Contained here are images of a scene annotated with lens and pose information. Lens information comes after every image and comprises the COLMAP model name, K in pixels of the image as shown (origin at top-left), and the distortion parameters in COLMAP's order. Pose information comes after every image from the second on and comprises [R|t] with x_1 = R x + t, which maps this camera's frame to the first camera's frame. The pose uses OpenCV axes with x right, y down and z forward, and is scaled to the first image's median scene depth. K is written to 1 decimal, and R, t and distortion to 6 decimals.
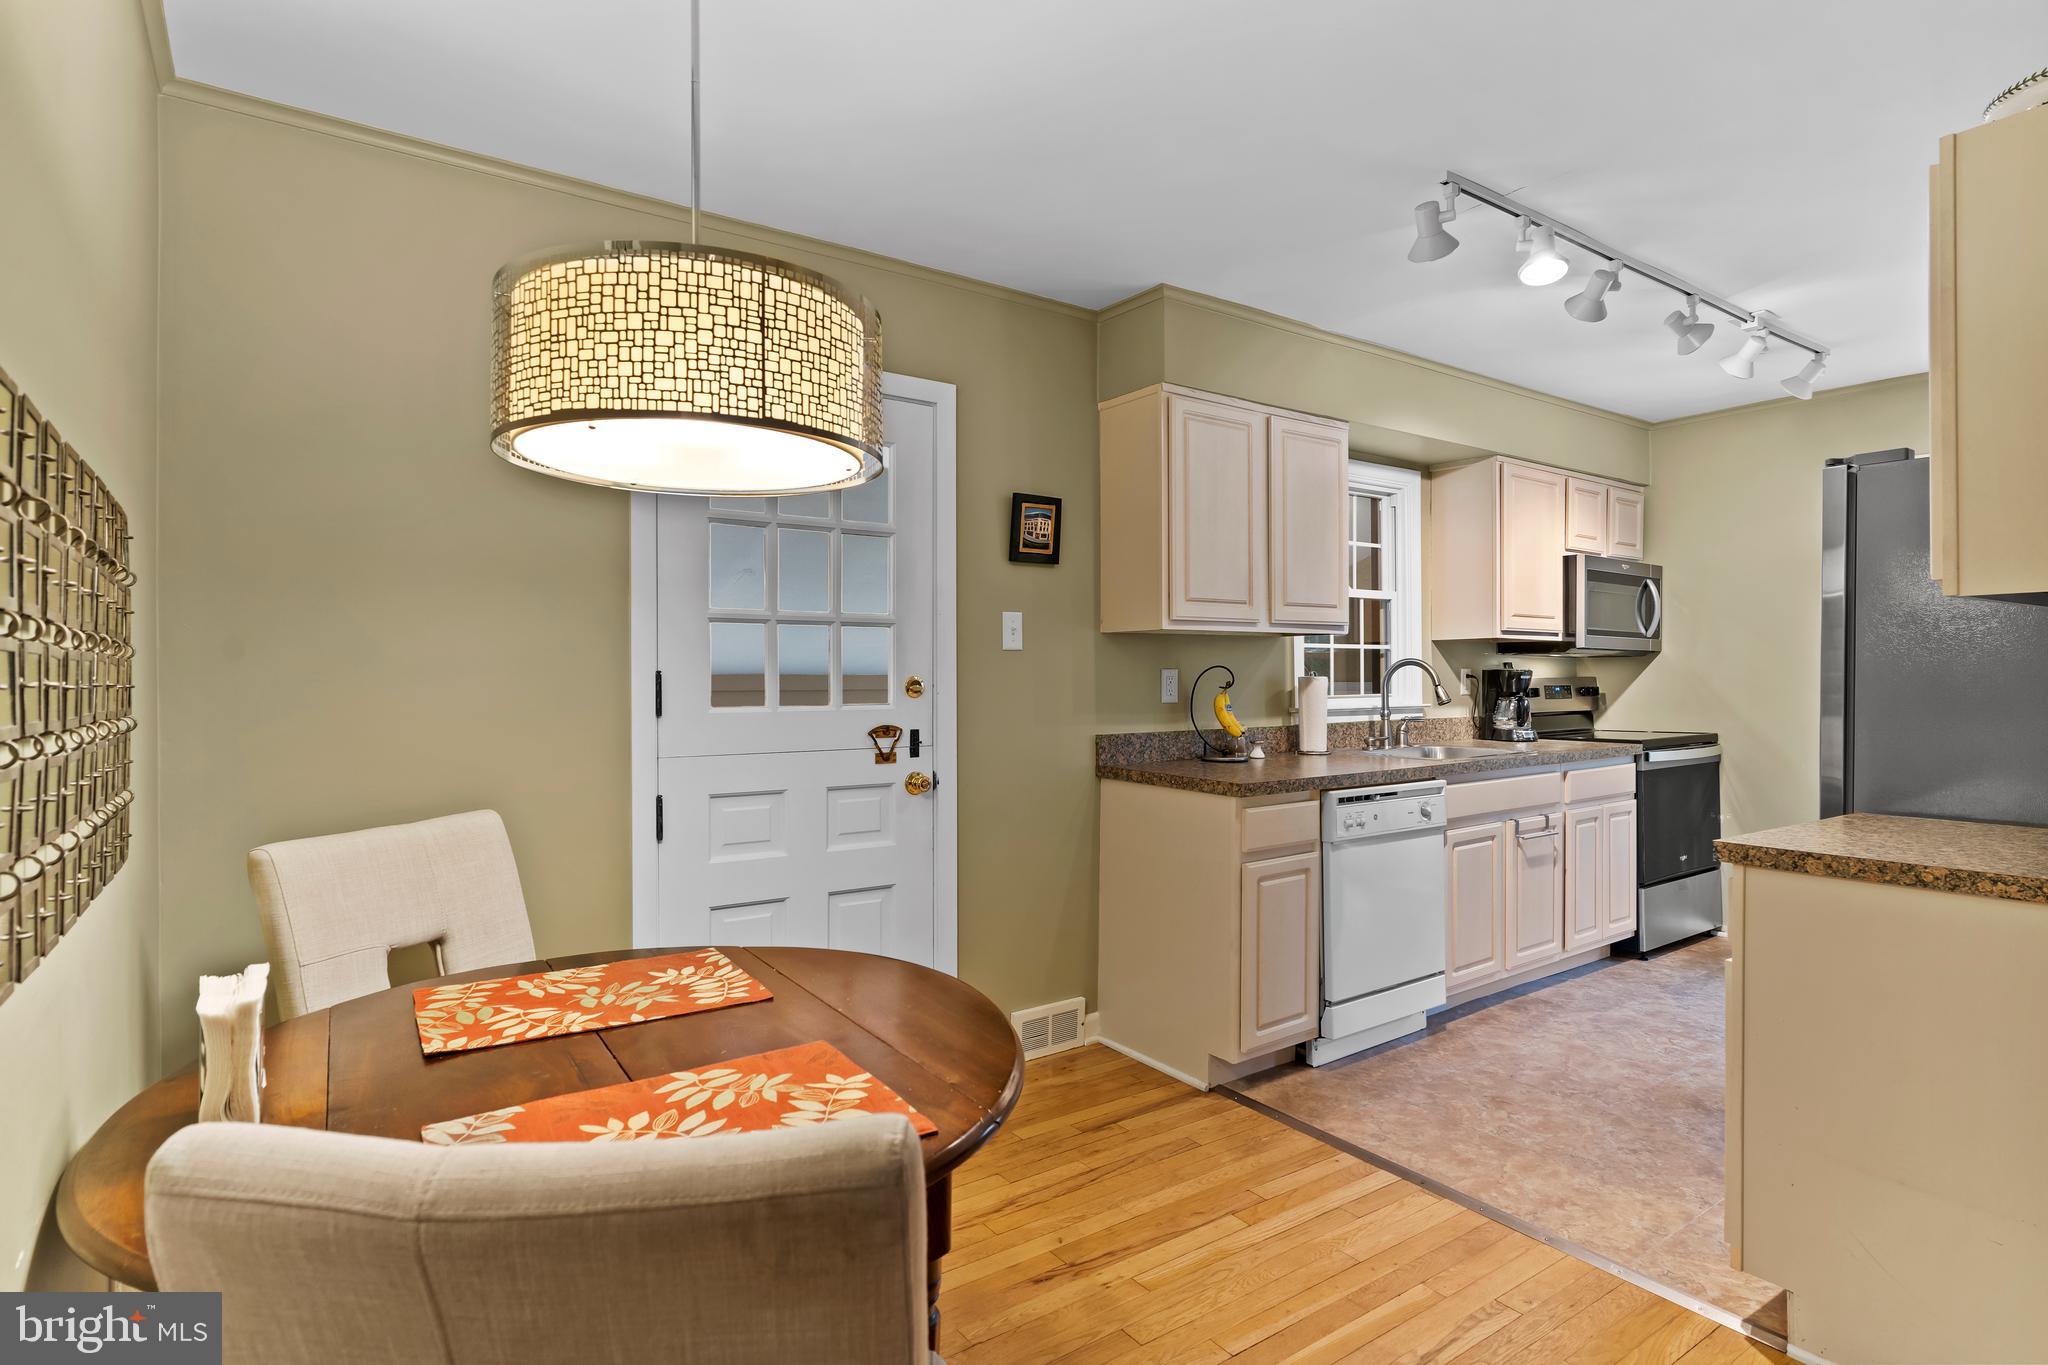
lens RADIAL K [[1051.3, 0, 1024.0], [0, 1051.3, 682.5], [0, 0, 1]] dist [-0.003409, -0.000263]
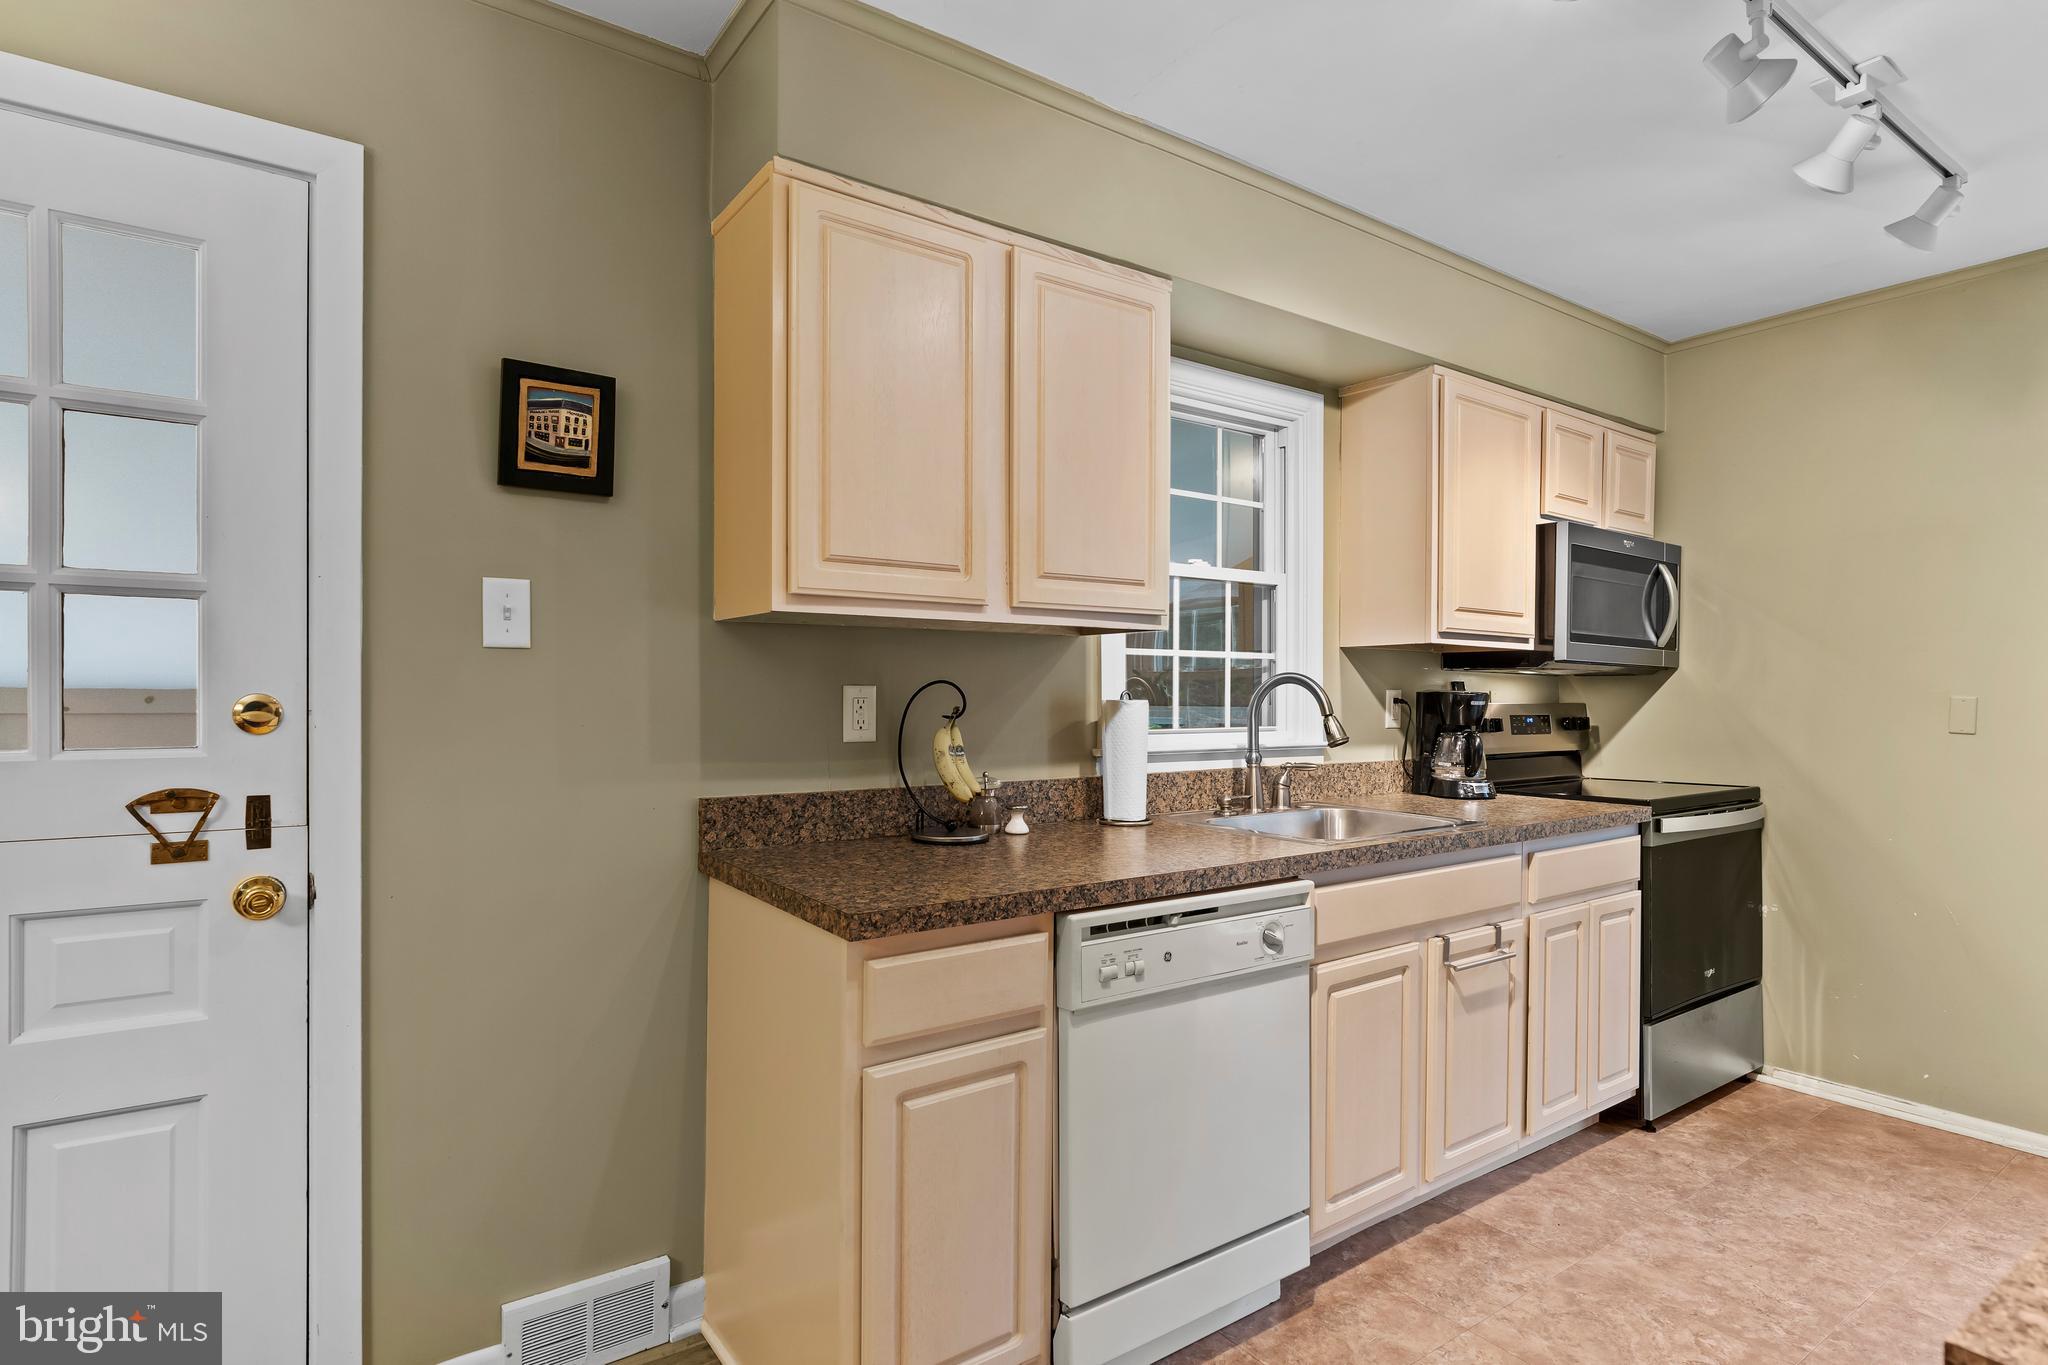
lens RADIAL K [[1054.3, 0, 1018.5], [0, 1054.3, 703.8], [0, 0, 1]] dist [-0.003501, 0.000350]
pose [[0.999948, 0.008975, -0.004768, 0.220412], [-0.008962, 0.999956, 0.002720, -0.004604], [0.004792, -0.002677, 0.999985, 0.382698]]
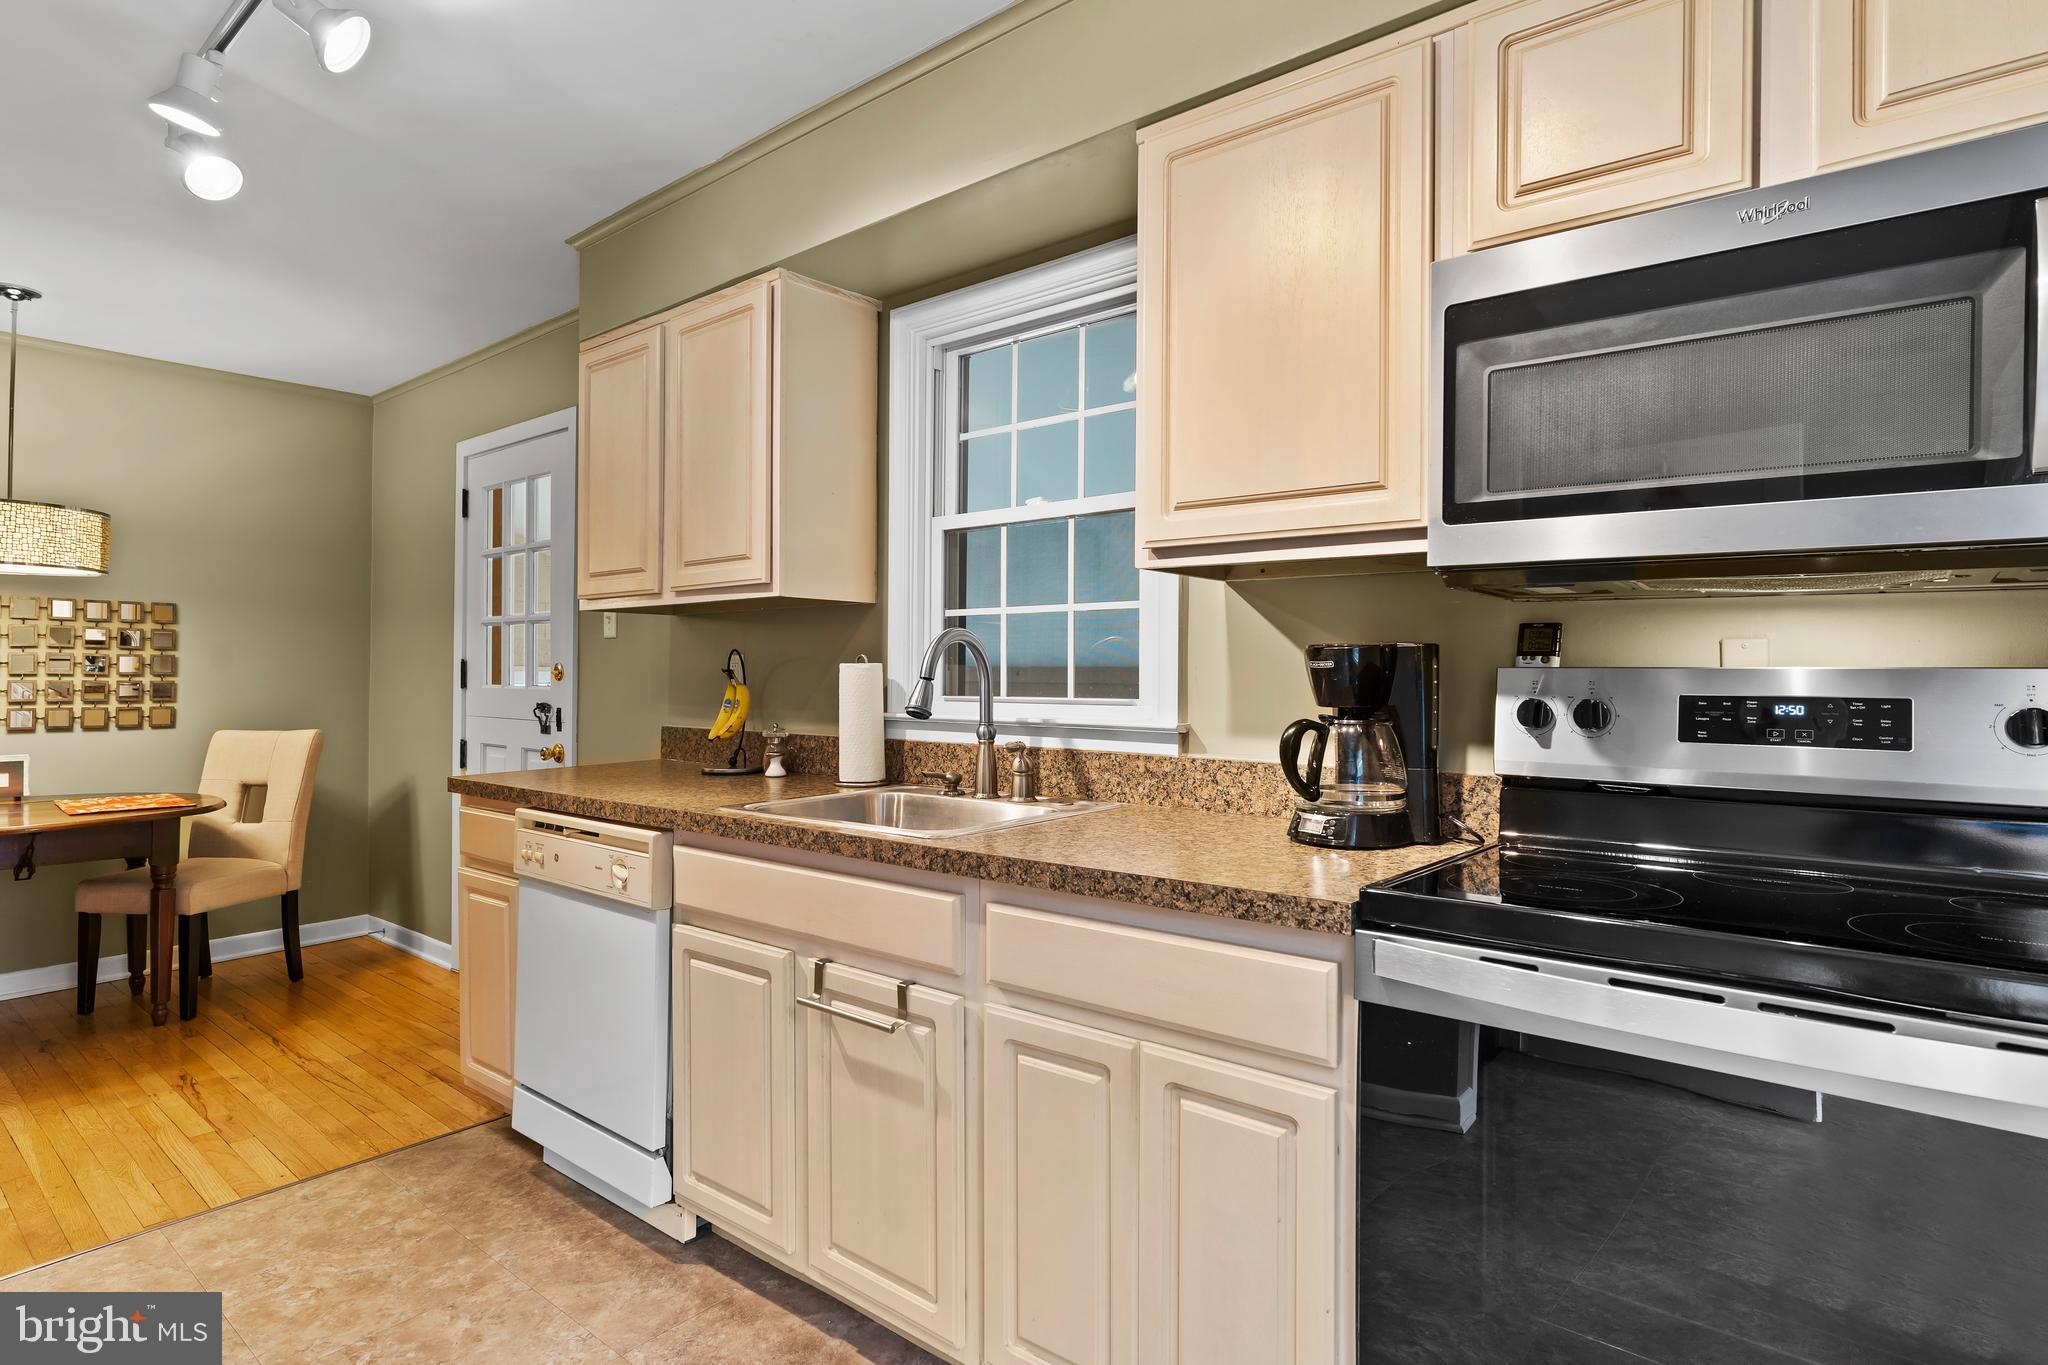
lens RADIAL K [[1073.4, 0, 1023.4], [0, 1073.4, 665.9], [0, 0, 1]] dist [-0.002349, -0.000115]
pose [[0.252926, -0.001835, -0.967484, 0.957792], [-0.012050, 0.999915, -0.005047, -0.002033], [0.967411, 0.012935, 0.252882, 0.958493]]
